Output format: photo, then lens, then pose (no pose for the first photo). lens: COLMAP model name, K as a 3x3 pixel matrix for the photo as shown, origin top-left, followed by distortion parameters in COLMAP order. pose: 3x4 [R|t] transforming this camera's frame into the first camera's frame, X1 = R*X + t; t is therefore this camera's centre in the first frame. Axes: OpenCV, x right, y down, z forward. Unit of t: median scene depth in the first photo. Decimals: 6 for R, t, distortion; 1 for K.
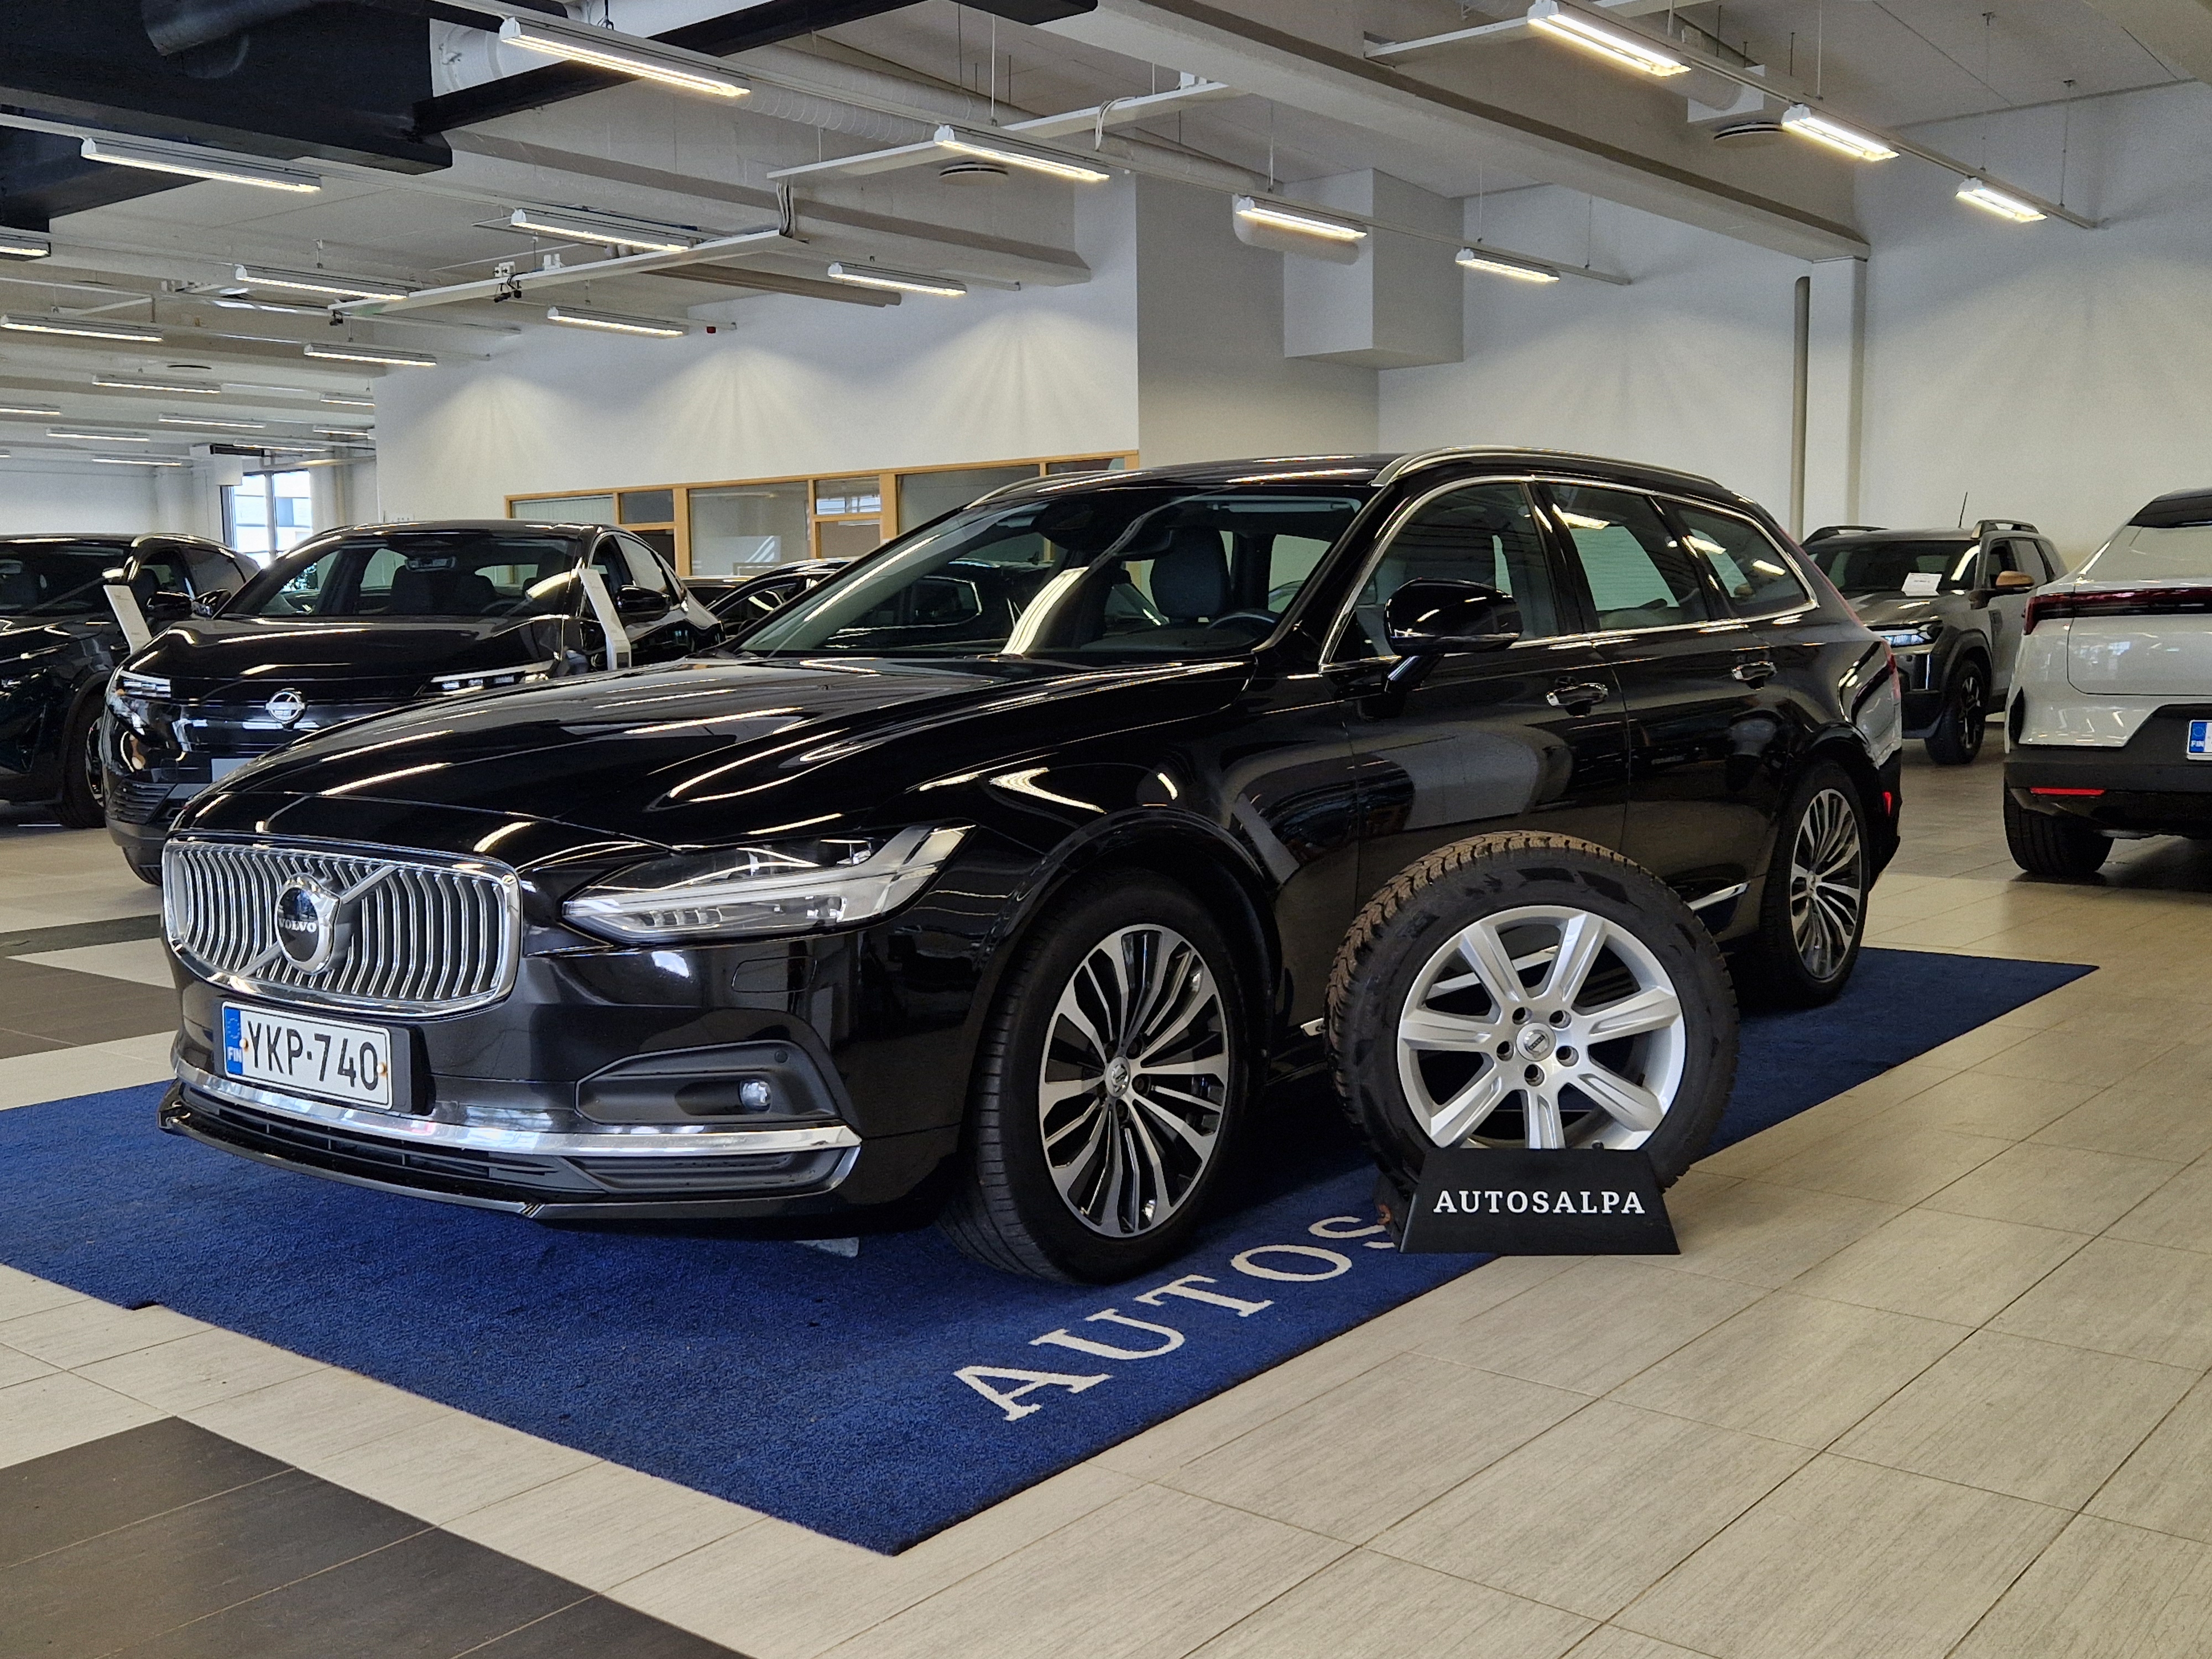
lens RADIAL K [[2158.5, 0, 1099.1], [0, 2158.5, 942.2], [0, 0, 1]] dist [0.167651, -0.202128]
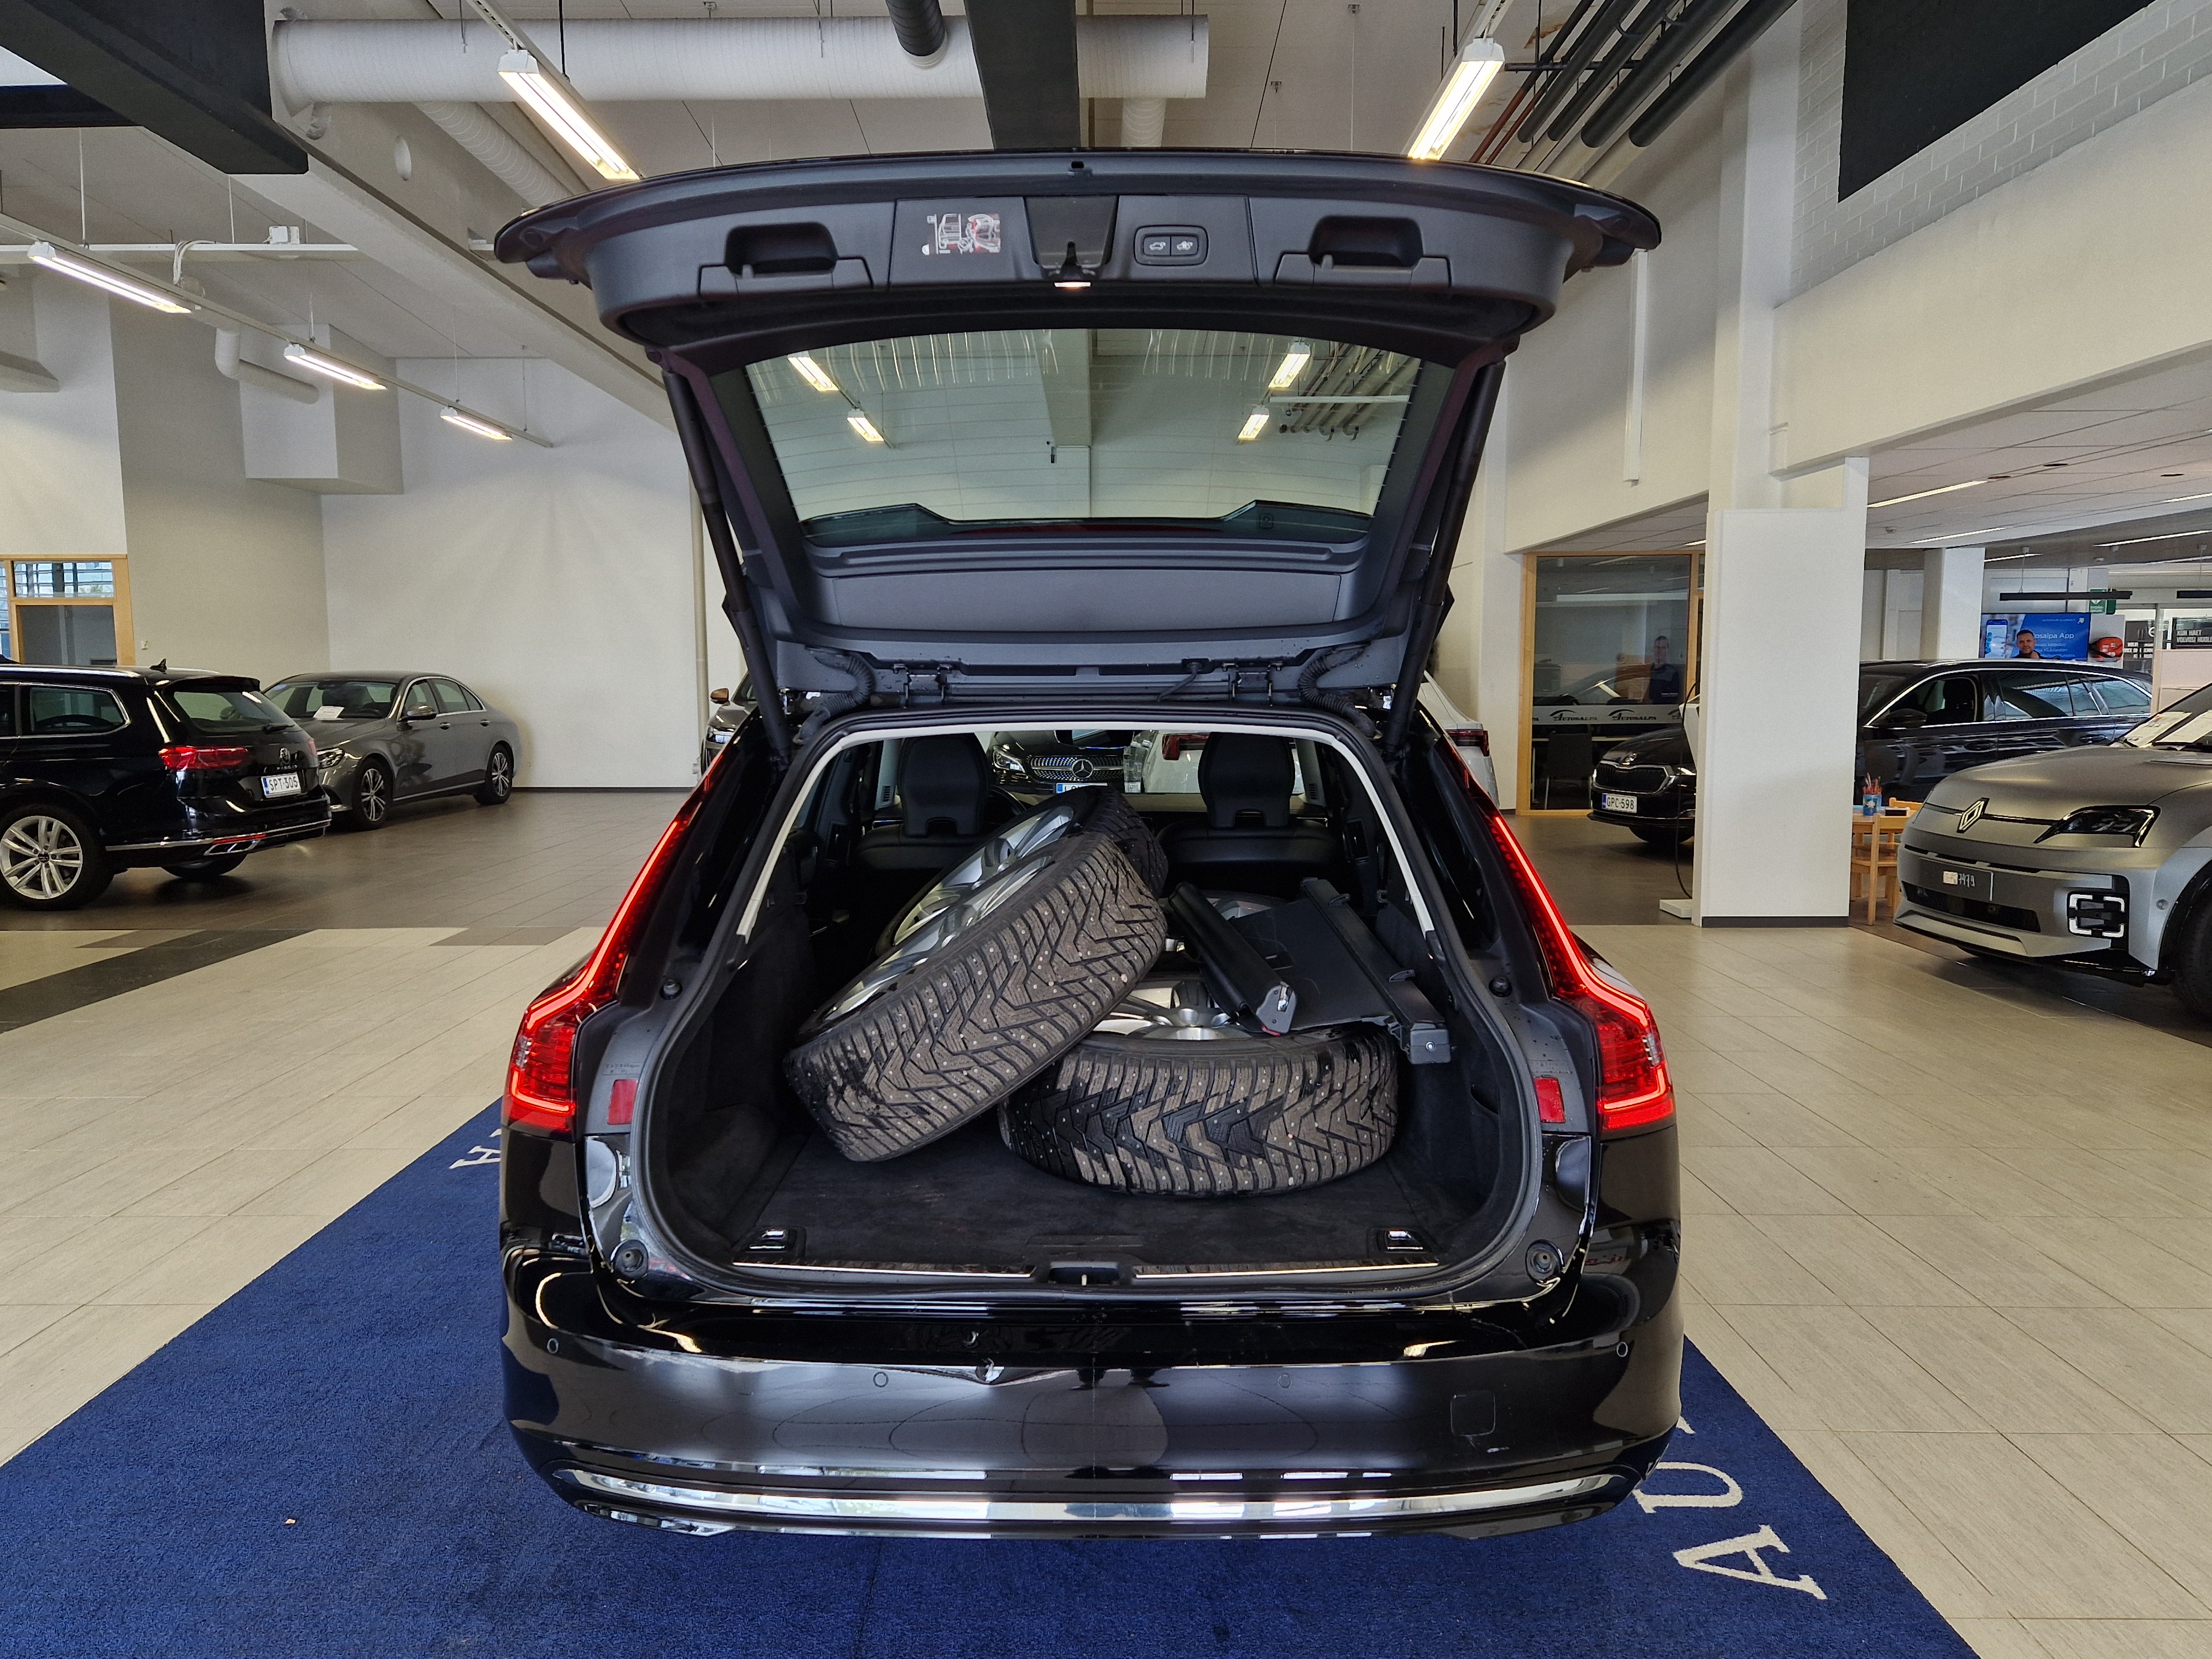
lens RADIAL K [[1683.5, 0, 1057.1], [0, 1683.5, 830.4], [0, 0, 1]] dist [0.158895, -0.172519]
pose [[0.794914, -0.049336, 0.604713, -0.205365], [0.088512, 0.995455, -0.035137, -0.039292], [-0.600231, 0.081456, 0.795668, 0.123952]]
